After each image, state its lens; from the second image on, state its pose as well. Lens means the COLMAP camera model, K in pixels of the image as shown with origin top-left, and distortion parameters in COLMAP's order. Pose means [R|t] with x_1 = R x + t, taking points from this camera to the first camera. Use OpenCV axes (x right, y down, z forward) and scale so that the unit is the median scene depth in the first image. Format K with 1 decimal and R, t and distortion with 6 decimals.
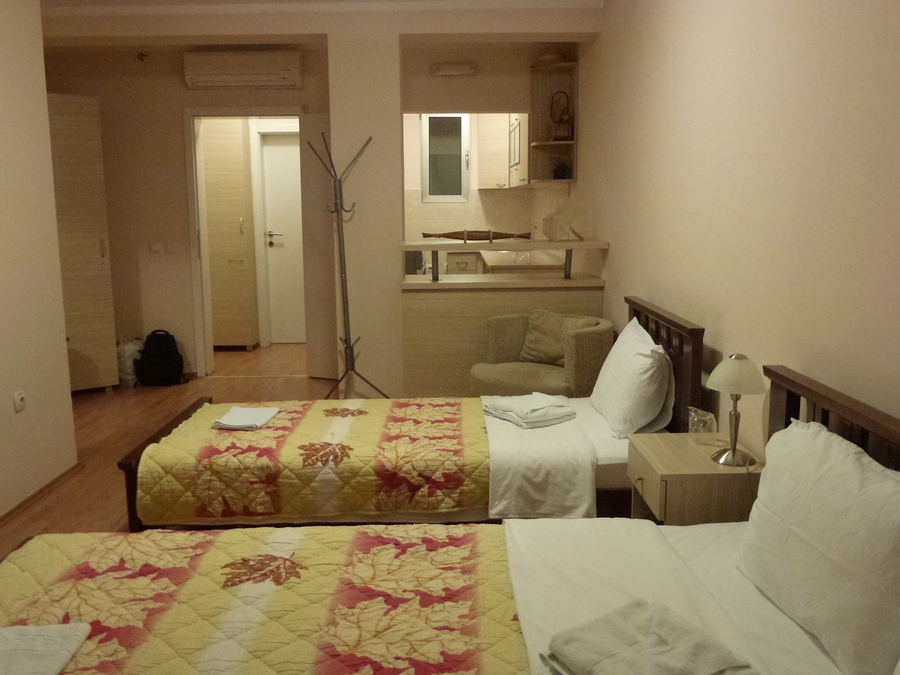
lens RADIAL K [[775.1, 0, 450.0], [0, 775.1, 337.5], [0, 0, 1]] dist [-0.027239, 0.000485]
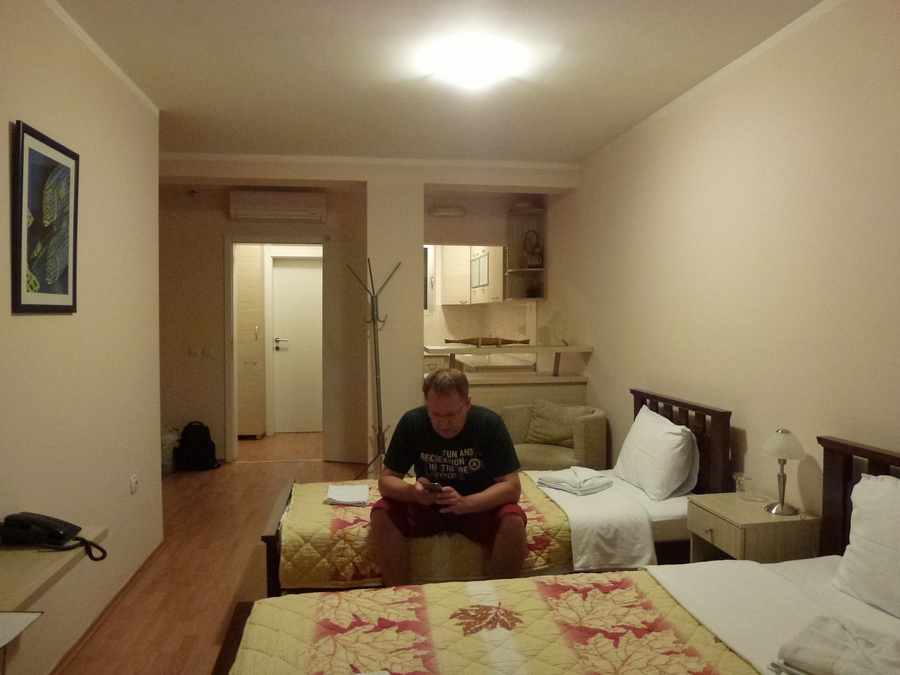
lens RADIAL K [[645.0, 0, 450.0], [0, 645.0, 337.5], [0, 0, 1]] dist [-0.075199, 0.035171]
pose [[0.990074, 0.004388, 0.140480, -0.278323], [0.015202, 0.990305, -0.138076, 0.005680], [-0.139724, 0.138841, 0.980408, -0.007061]]
